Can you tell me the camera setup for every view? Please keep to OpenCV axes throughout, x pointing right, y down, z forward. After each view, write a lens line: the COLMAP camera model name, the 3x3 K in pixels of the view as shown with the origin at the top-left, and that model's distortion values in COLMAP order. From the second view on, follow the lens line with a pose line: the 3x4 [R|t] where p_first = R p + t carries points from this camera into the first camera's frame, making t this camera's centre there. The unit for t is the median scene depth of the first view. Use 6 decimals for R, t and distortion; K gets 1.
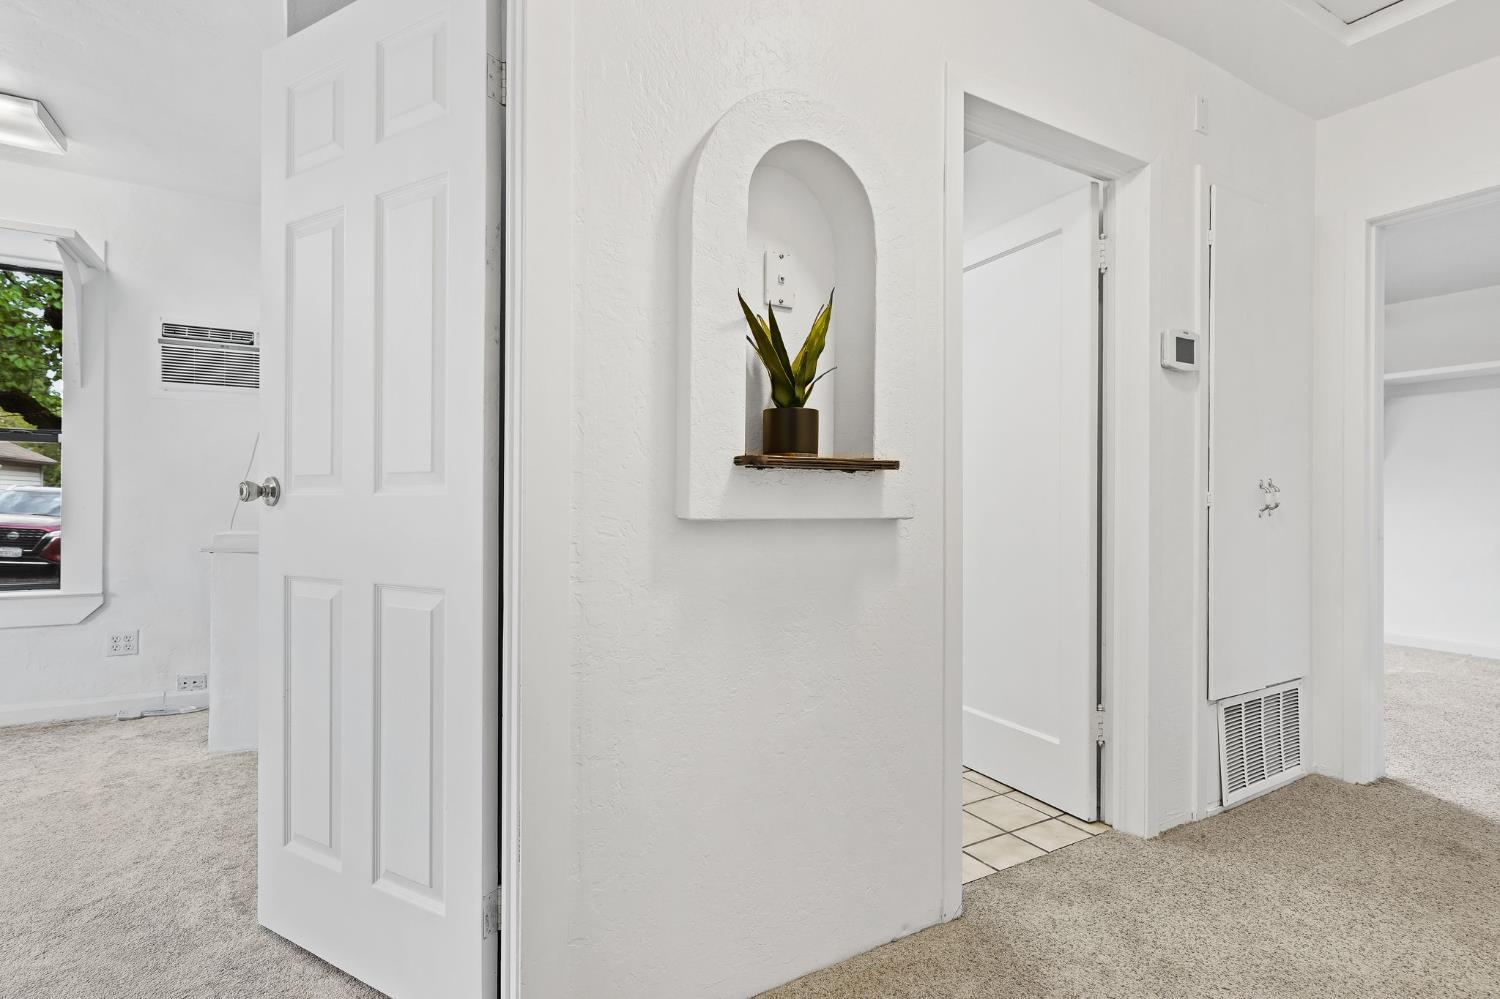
lens RADIAL K [[733.3, 0, 756.1], [0, 733.3, 504.7], [0, 0, 1]] dist [-0.001192, 0.001339]
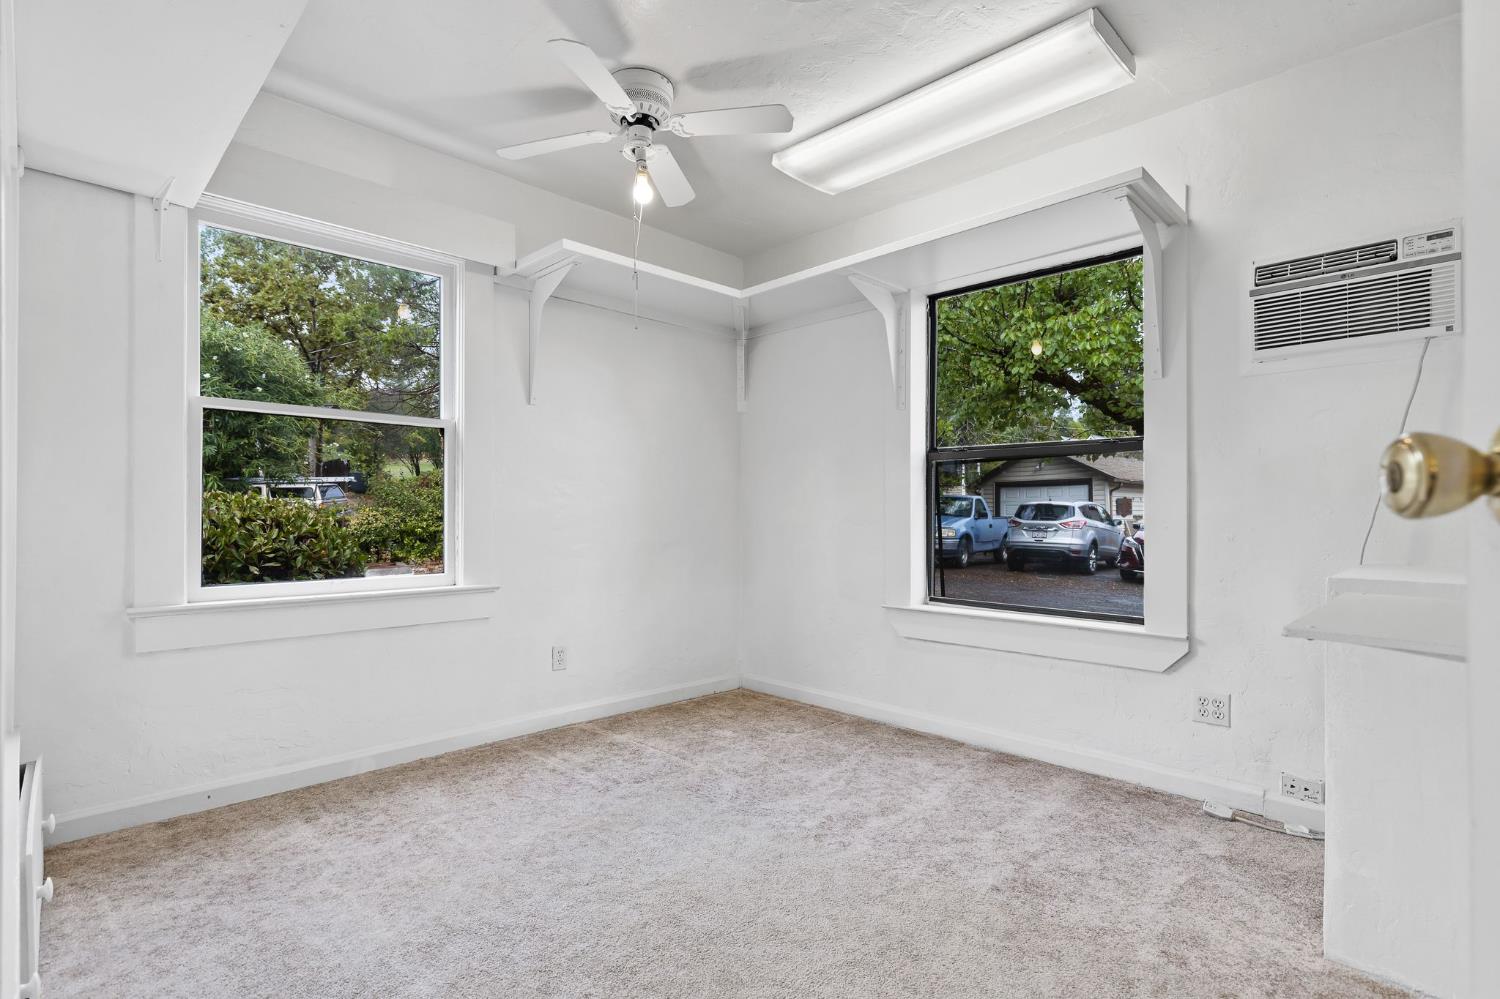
lens RADIAL K [[733.3, 0, 756.1], [0, 733.3, 504.7], [0, 0, 1]] dist [-0.001192, 0.001339]
pose [[0.255460, -0.018922, -0.966634, -0.262811], [-0.006935, 0.999747, -0.021403, -0.001250], [0.966795, 0.012171, 0.255265, 0.369503]]
